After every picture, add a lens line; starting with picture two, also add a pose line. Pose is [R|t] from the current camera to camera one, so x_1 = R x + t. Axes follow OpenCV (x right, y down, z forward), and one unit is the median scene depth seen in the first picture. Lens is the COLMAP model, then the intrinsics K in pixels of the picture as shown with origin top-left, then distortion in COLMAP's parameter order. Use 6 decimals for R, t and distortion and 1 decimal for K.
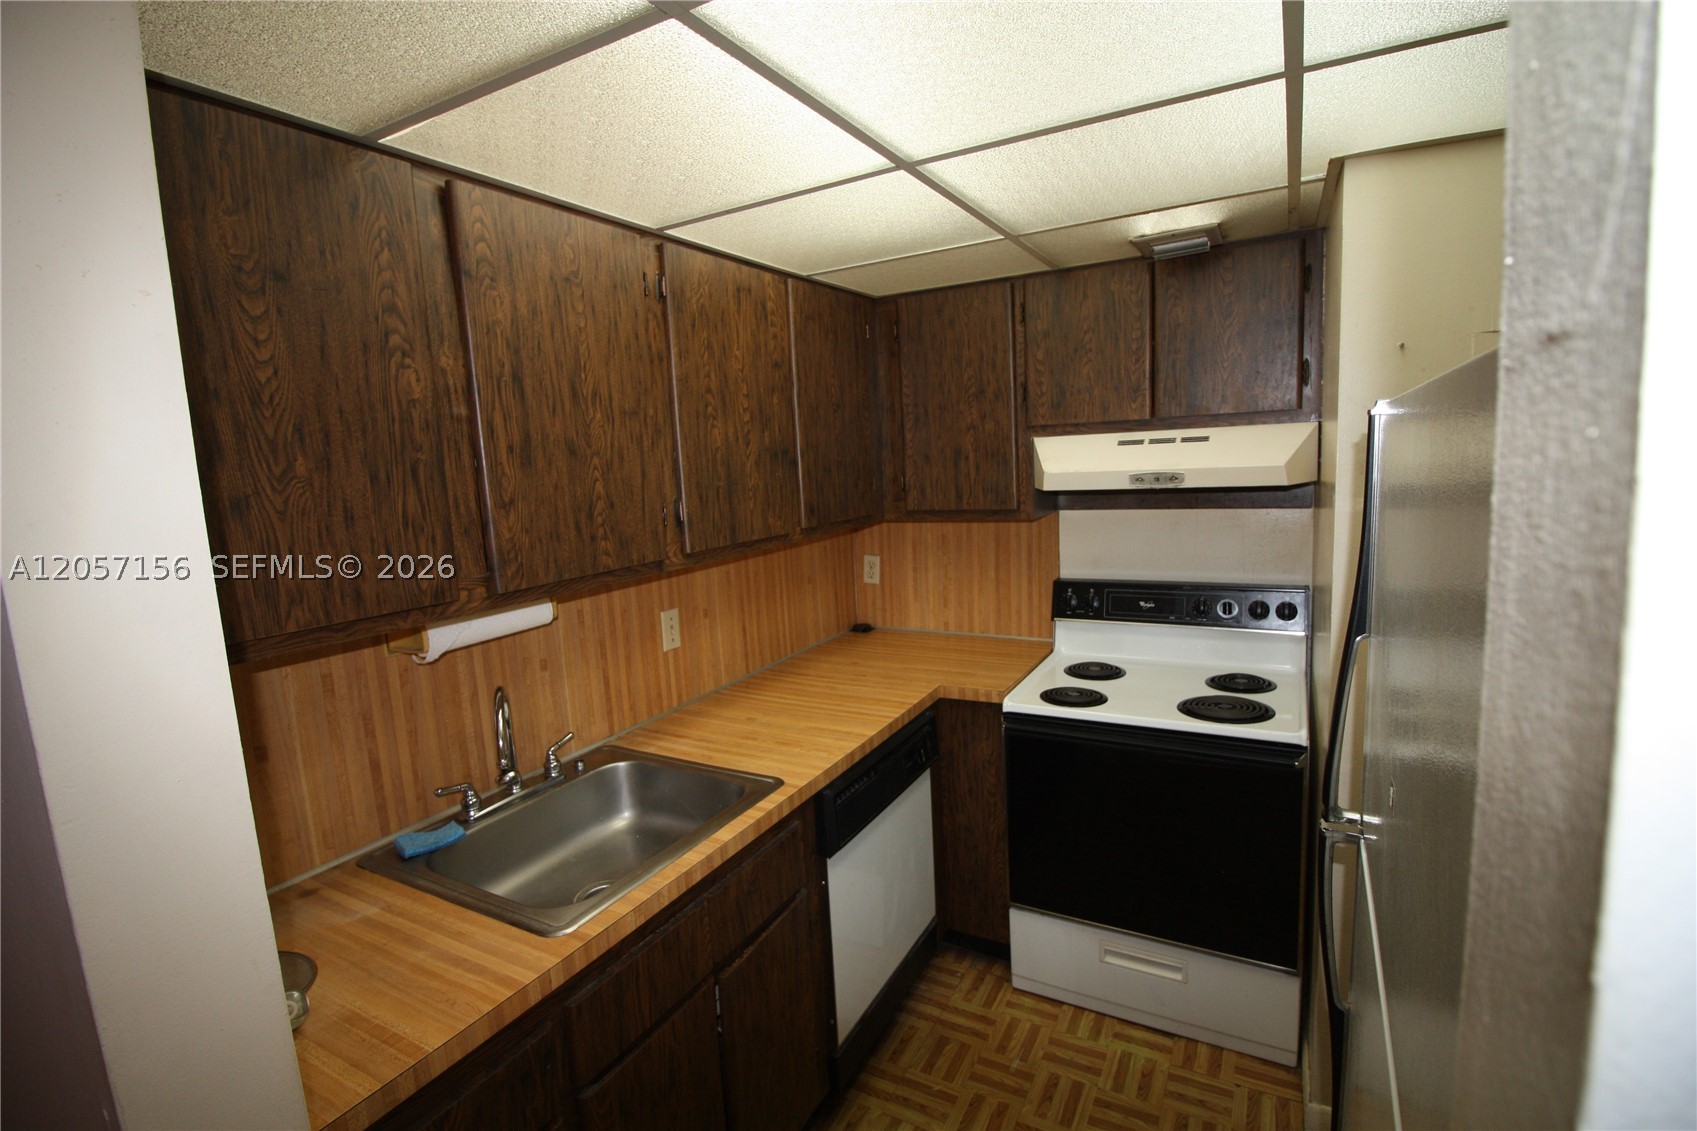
lens RADIAL K [[799.2, 0, 848.5], [0, 799.2, 565.5], [0, 0, 1]] dist [0.002151, -0.015865]
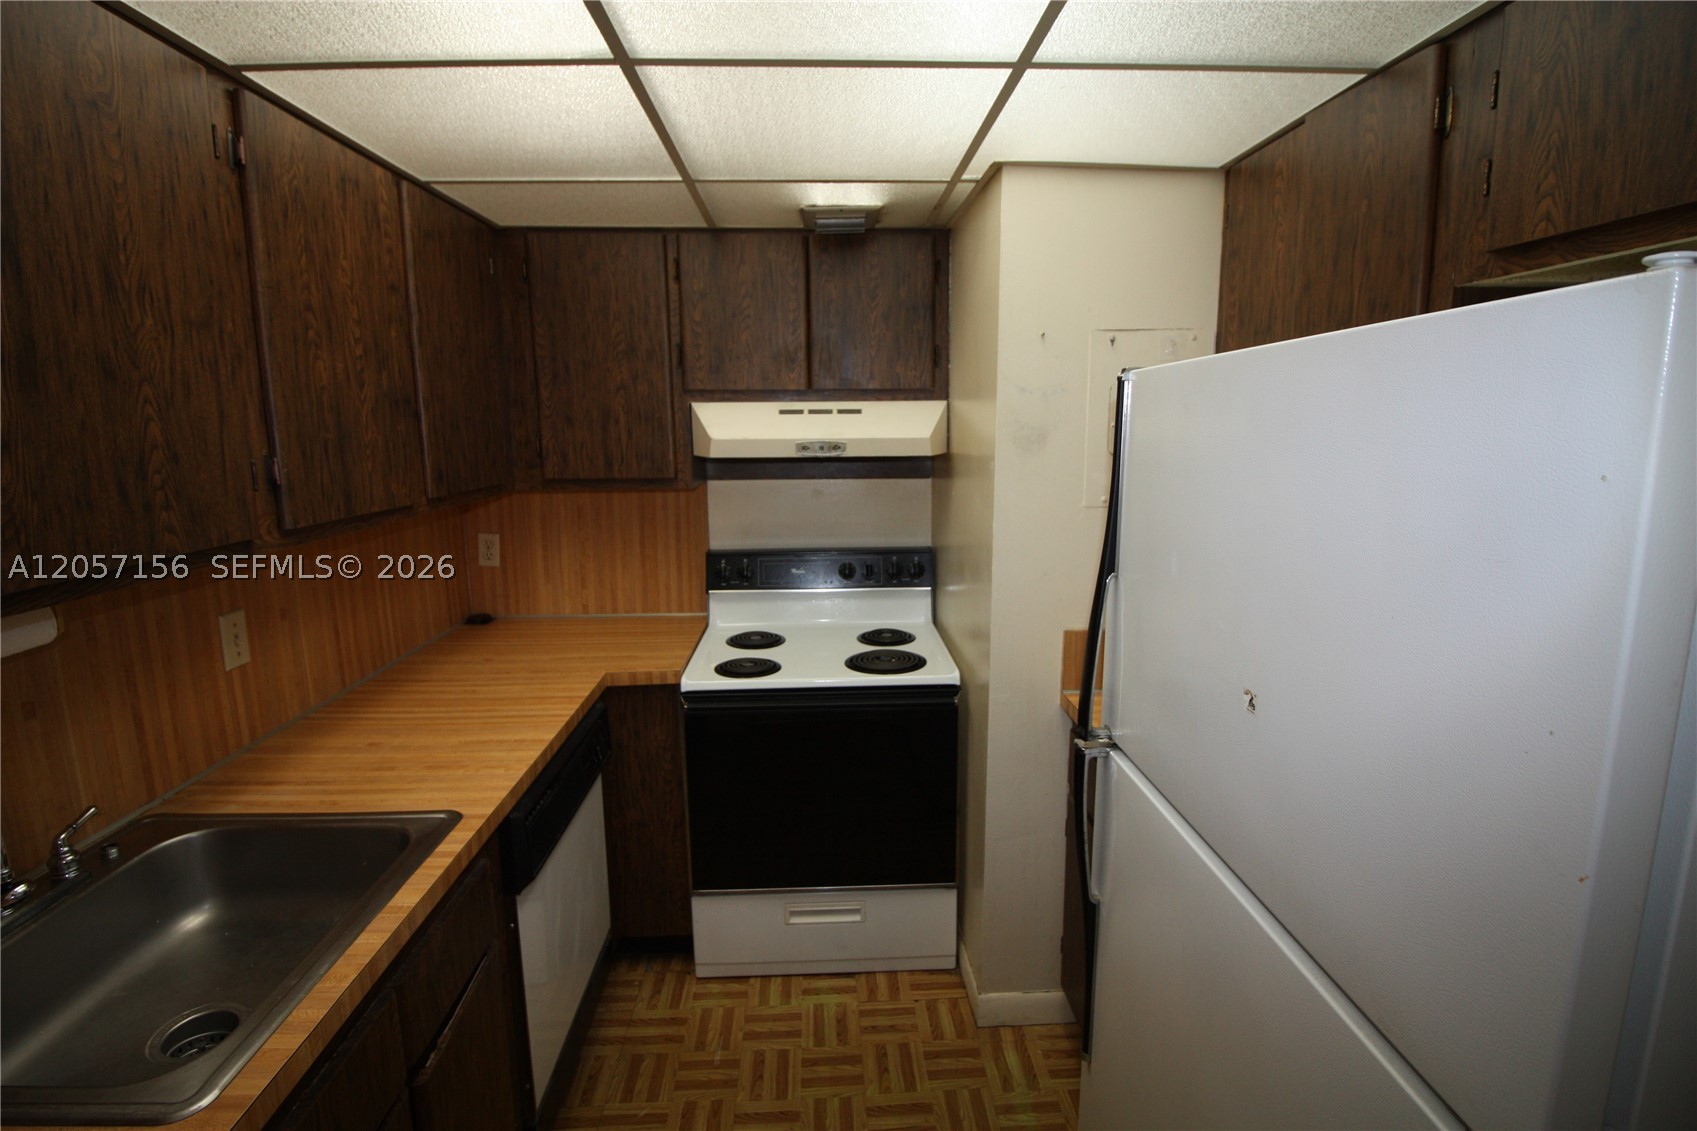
lens RADIAL K [[794.0, 0, 852.5], [0, 794.0, 556.4], [0, 0, 1]] dist [0.001105, -0.015475]
pose [[0.848585, -0.044009, 0.527225, -0.127476], [0.037509, 0.999031, 0.023021, 0.010068], [-0.527728, 0.000240, 0.849414, 0.105401]]
